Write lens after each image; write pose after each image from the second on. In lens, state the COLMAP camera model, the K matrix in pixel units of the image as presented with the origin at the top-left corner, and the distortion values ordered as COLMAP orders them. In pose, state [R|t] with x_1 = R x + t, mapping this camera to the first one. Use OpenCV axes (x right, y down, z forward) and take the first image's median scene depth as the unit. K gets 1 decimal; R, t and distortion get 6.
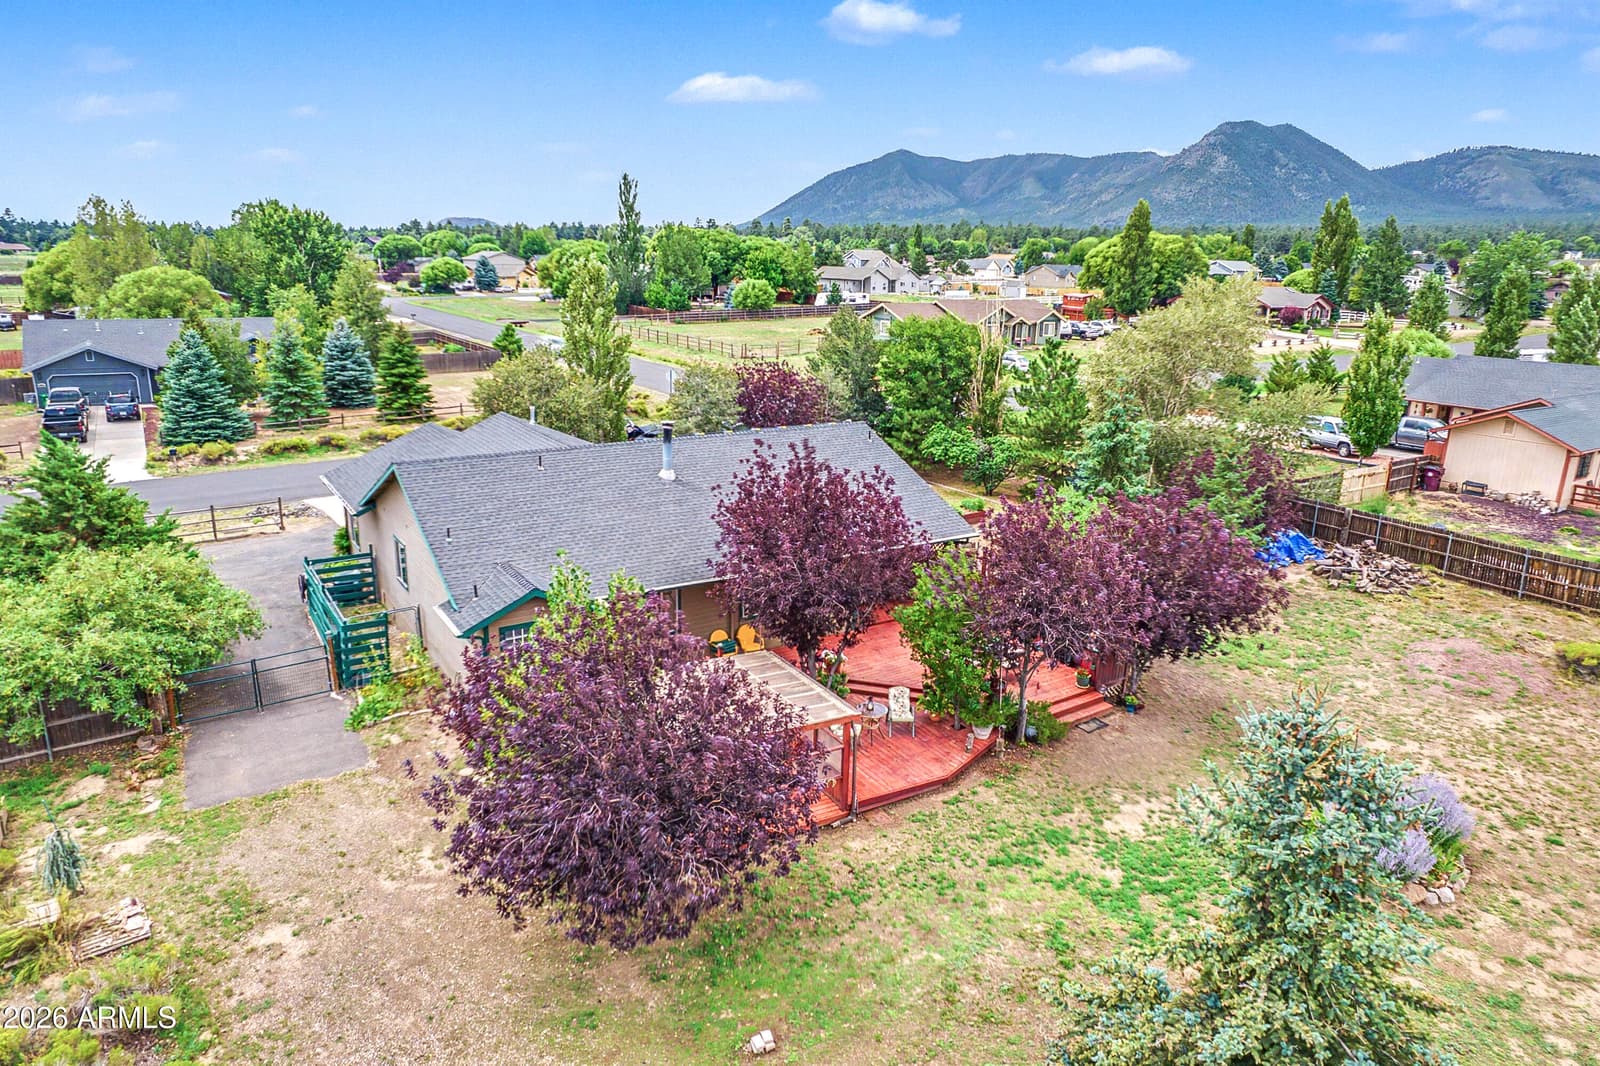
lens RADIAL K [[1091.3, 0, 800.0], [0, 1091.3, 533.0], [0, 0, 1]] dist [-0.081498, 0.073132]
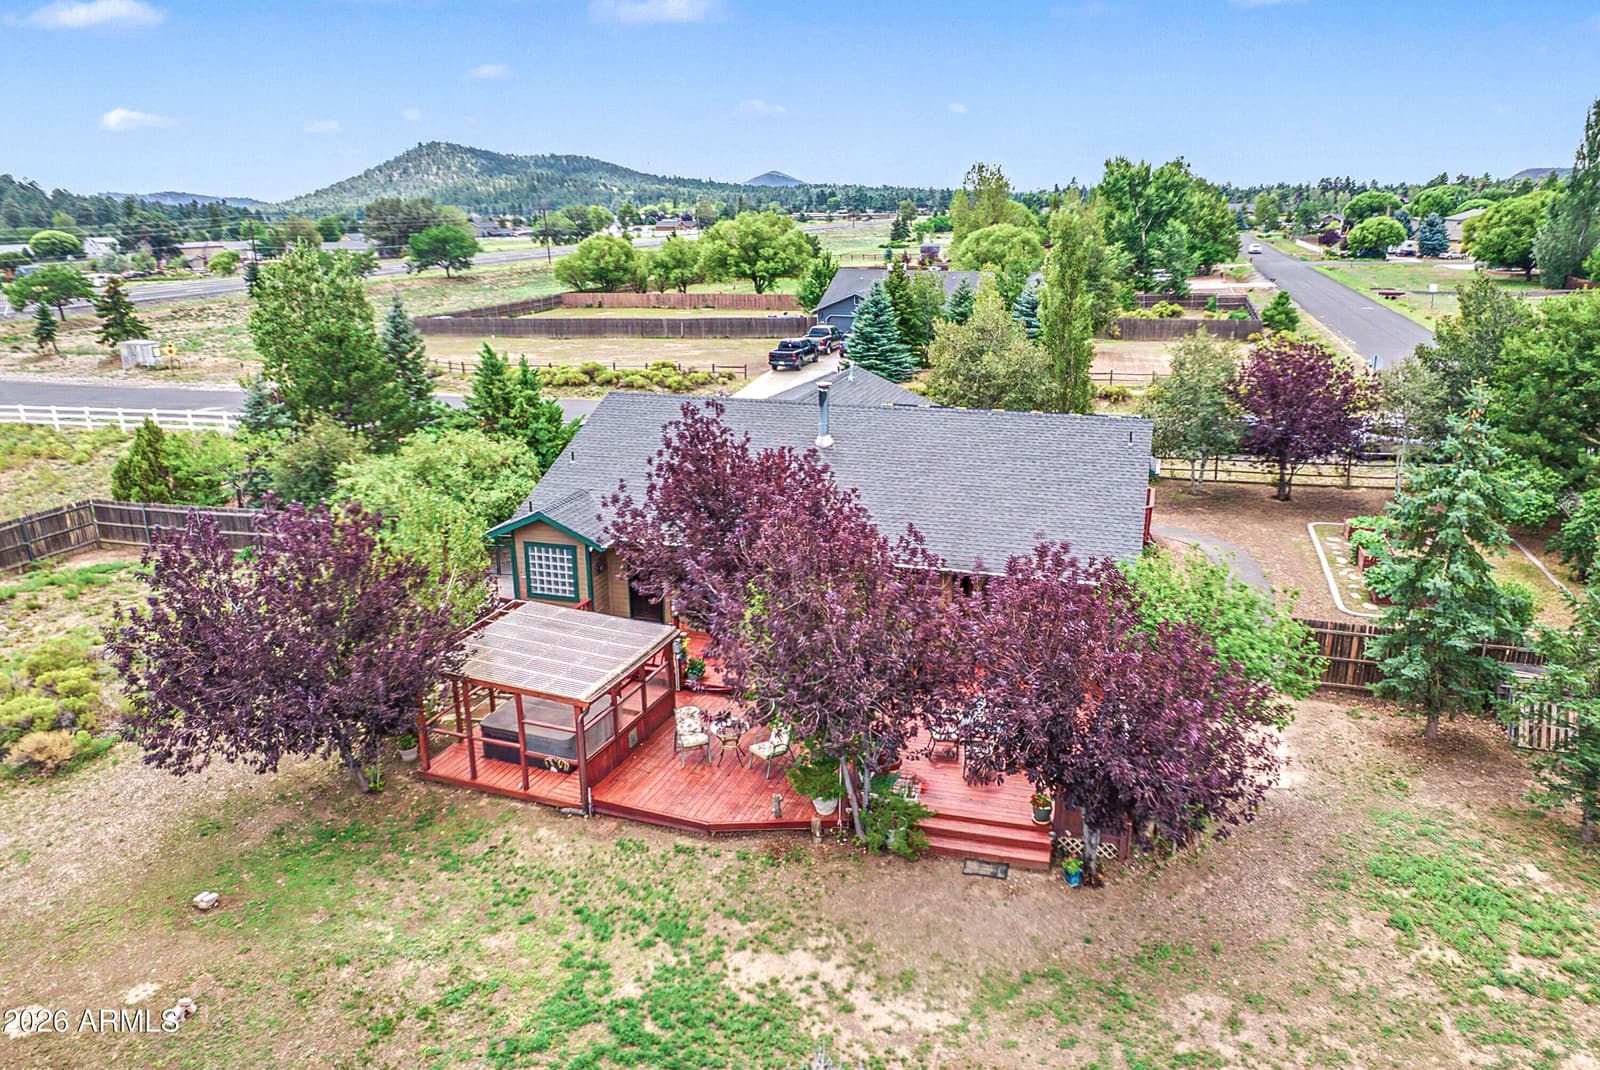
lens RADIAL K [[1136.7, 0, 800.0], [0, 1136.7, 535.0], [0, 0, 1]] dist [-0.005512, -0.003082]
pose [[0.619408, 0.209536, -0.756590, 0.251102], [-0.191977, 0.974892, 0.112826, -0.035349], [0.761235, 0.075362, 0.644082, 0.141871]]
